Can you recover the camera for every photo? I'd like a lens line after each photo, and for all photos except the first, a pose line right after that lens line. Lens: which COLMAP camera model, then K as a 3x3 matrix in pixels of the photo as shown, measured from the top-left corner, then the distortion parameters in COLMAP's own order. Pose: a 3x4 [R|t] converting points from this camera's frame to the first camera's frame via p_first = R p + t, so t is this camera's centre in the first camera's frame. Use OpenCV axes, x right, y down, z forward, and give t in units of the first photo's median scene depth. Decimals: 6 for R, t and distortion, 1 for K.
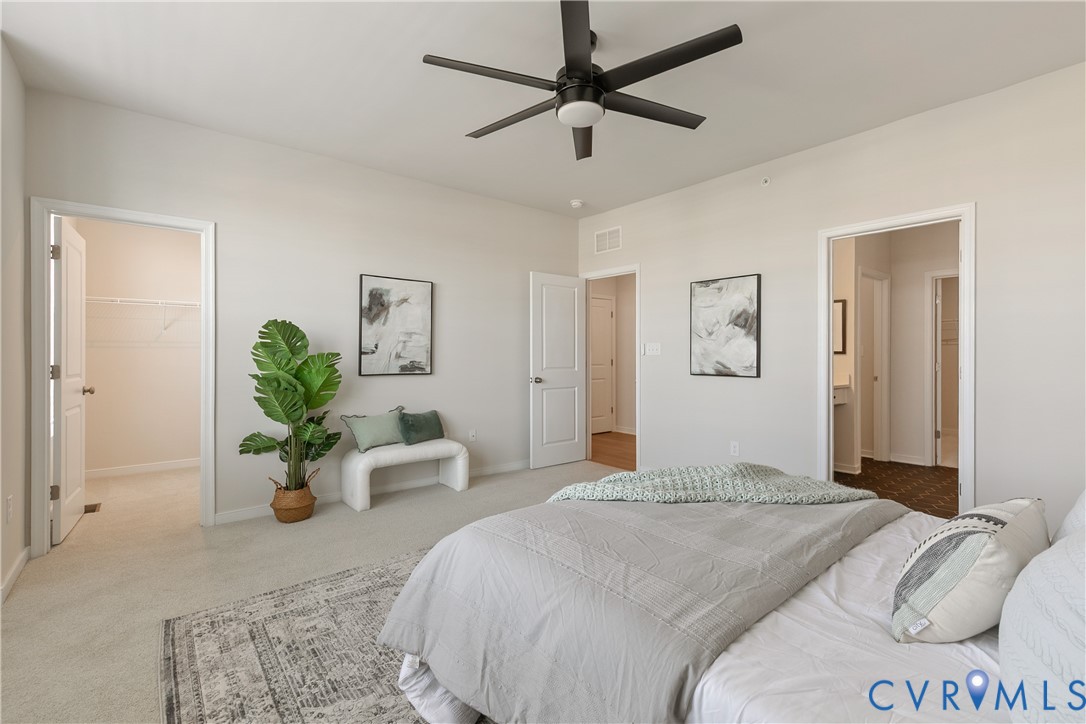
lens RADIAL K [[493.8, 0, 546.0], [0, 493.8, 355.2], [0, 0, 1]] dist [0.001792, 0.000276]
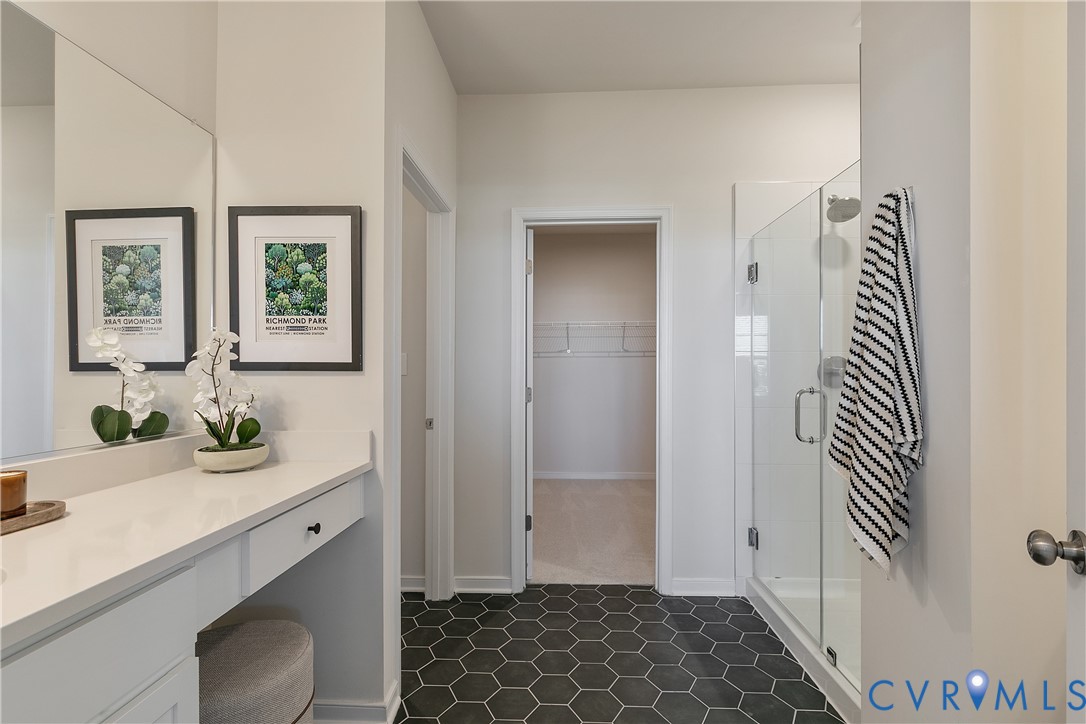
lens RADIAL K [[530.7, 0, 543.0], [0, 530.7, 362.0], [0, 0, 1]] dist [-0.000394, 0.000000]
pose [[0.676611, 0.007990, 0.736297, 0.386772], [0.002616, 0.999909, -0.013254, -0.002730], [-0.736336, 0.010894, 0.676529, 0.606441]]
